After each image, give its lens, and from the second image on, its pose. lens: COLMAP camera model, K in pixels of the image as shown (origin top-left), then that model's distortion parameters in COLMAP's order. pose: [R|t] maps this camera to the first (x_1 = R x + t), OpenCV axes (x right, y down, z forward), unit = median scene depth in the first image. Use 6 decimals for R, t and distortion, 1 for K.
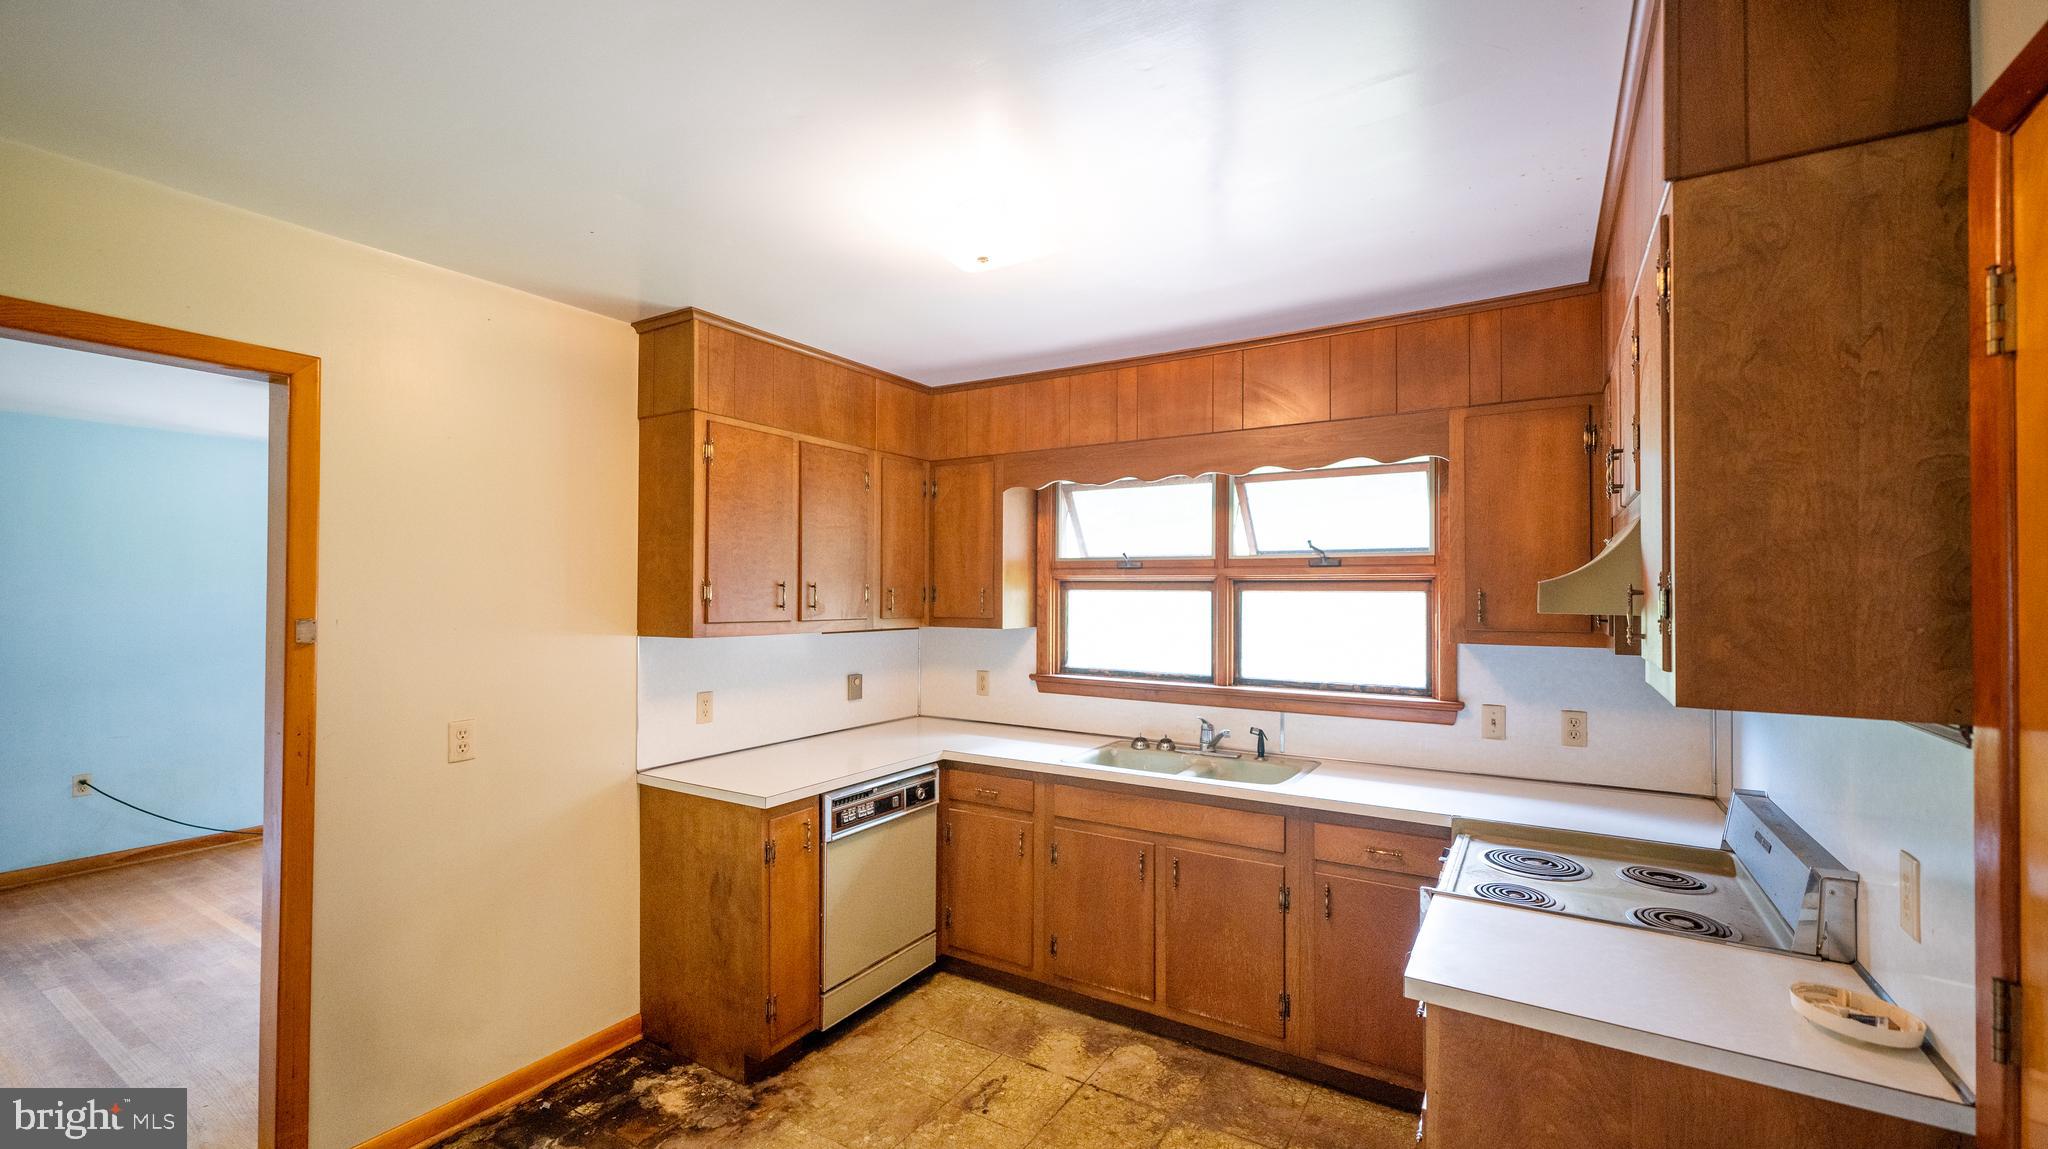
lens RADIAL K [[832.8, 0, 1019.7], [0, 832.8, 578.2], [0, 0, 1]] dist [0.002875, -0.000344]
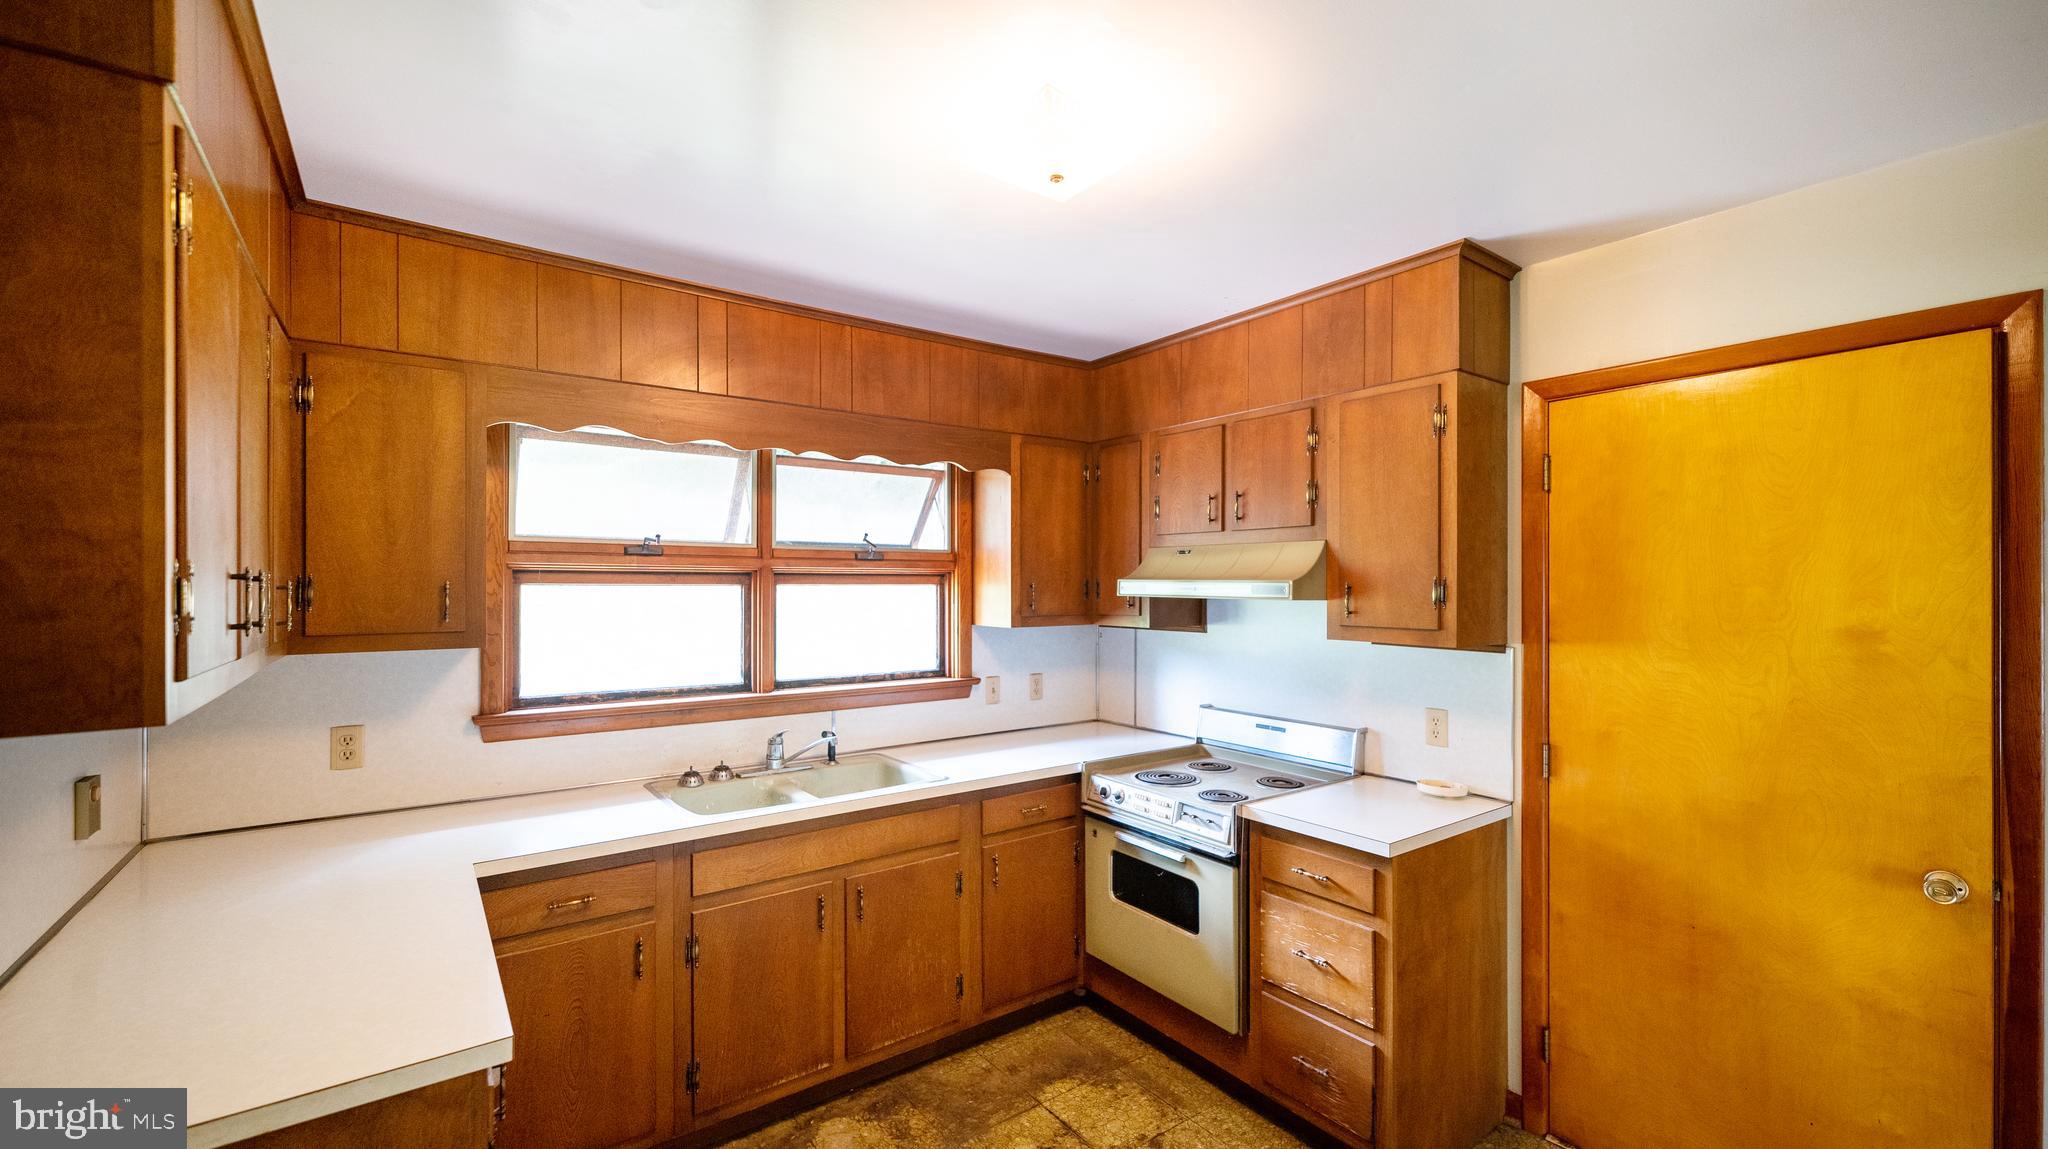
lens RADIAL K [[832.8, 0, 1019.7], [0, 832.8, 578.2], [0, 0, 1]] dist [0.002875, -0.000344]
pose [[0.375127, 0.002528, 0.926970, -0.530016], [-0.015200, 0.999879, 0.003424, 0.001728], [-0.926849, -0.015375, 0.375120, 0.477000]]
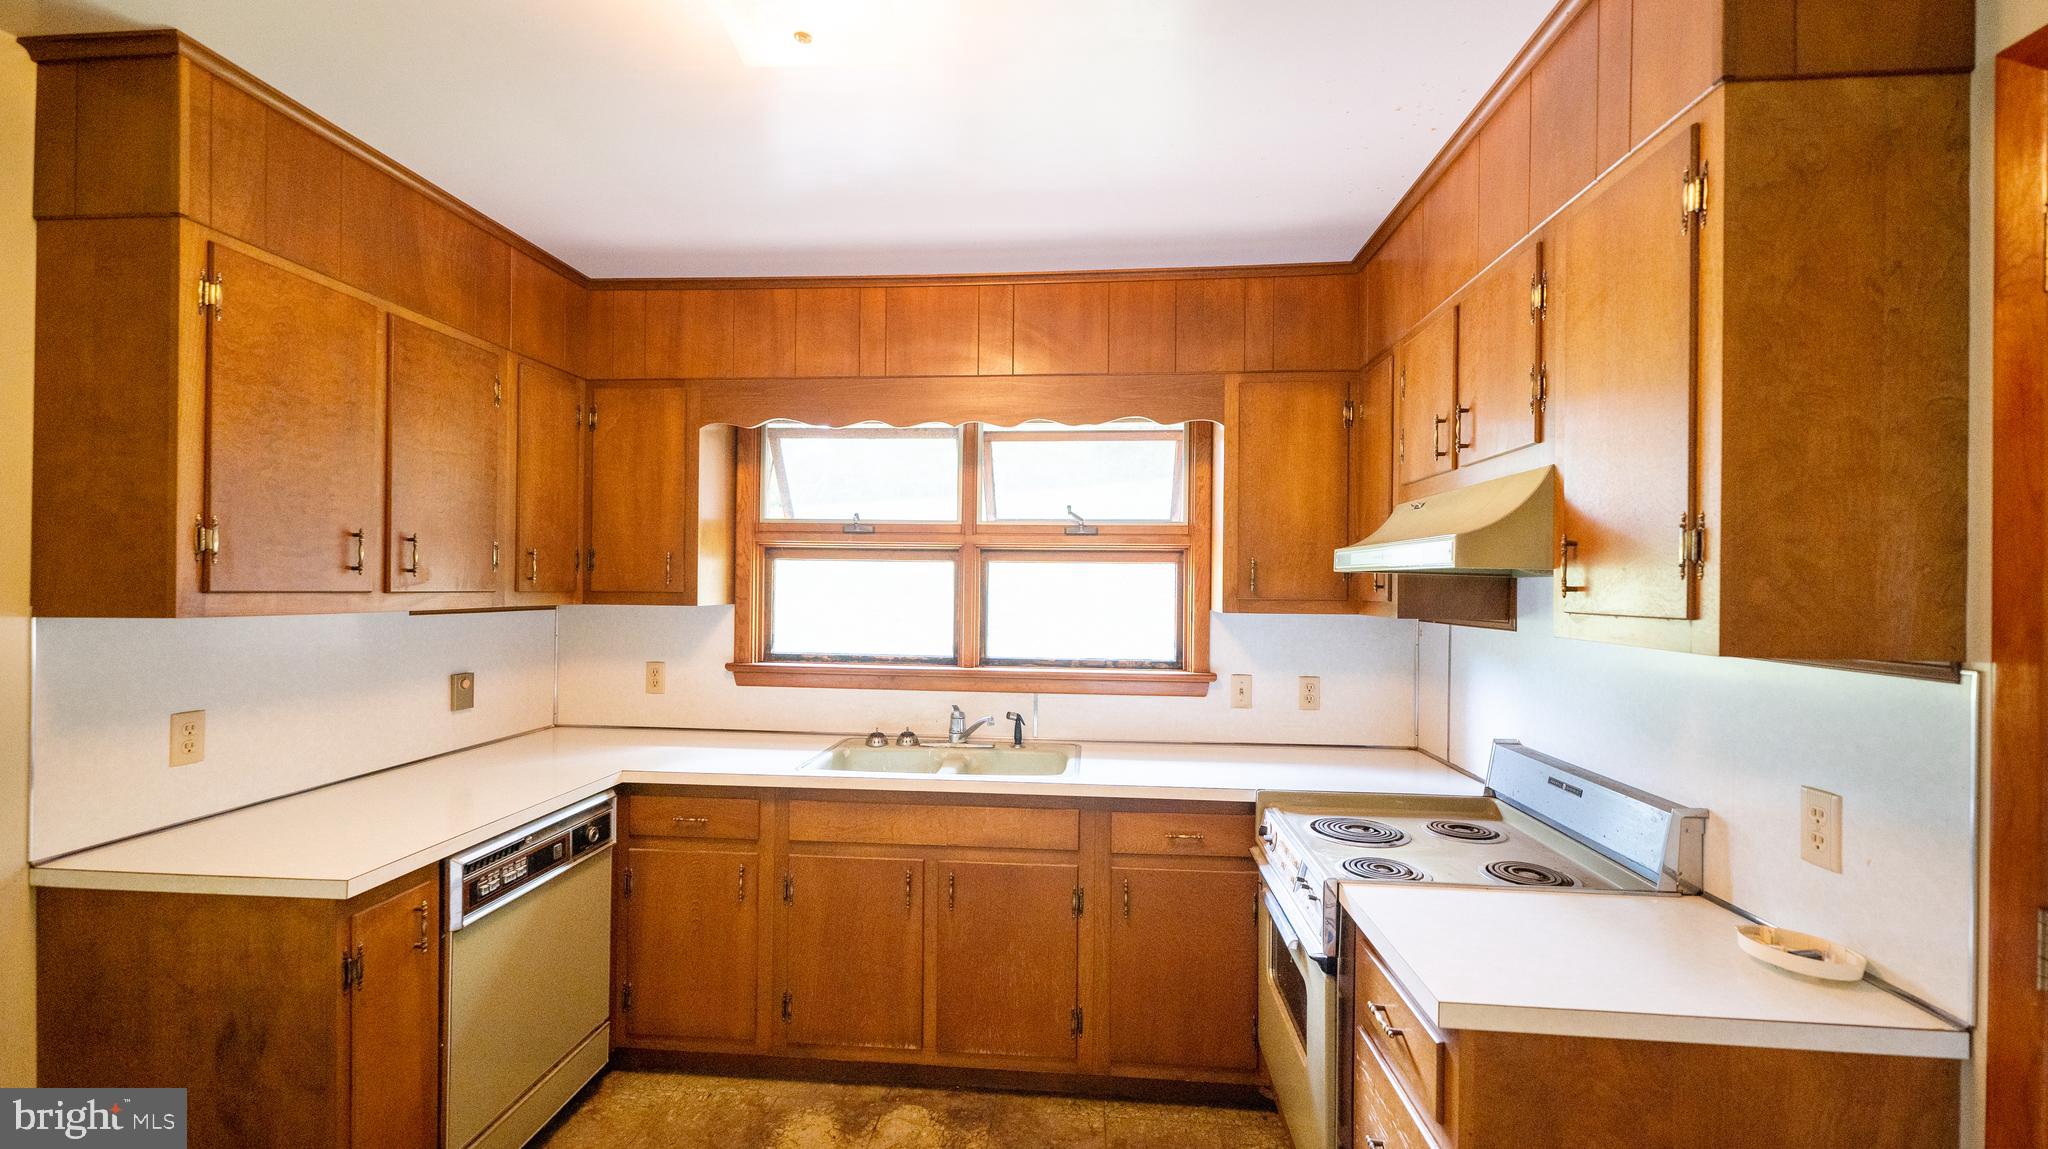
lens RADIAL K [[832.8, 0, 1019.7], [0, 832.8, 578.2], [0, 0, 1]] dist [0.002875, -0.000344]
pose [[0.891373, 0.008808, 0.453185, -0.124303], [-0.014867, 0.999841, 0.009808, 0.027677], [-0.453027, -0.015480, 0.891363, 0.209891]]
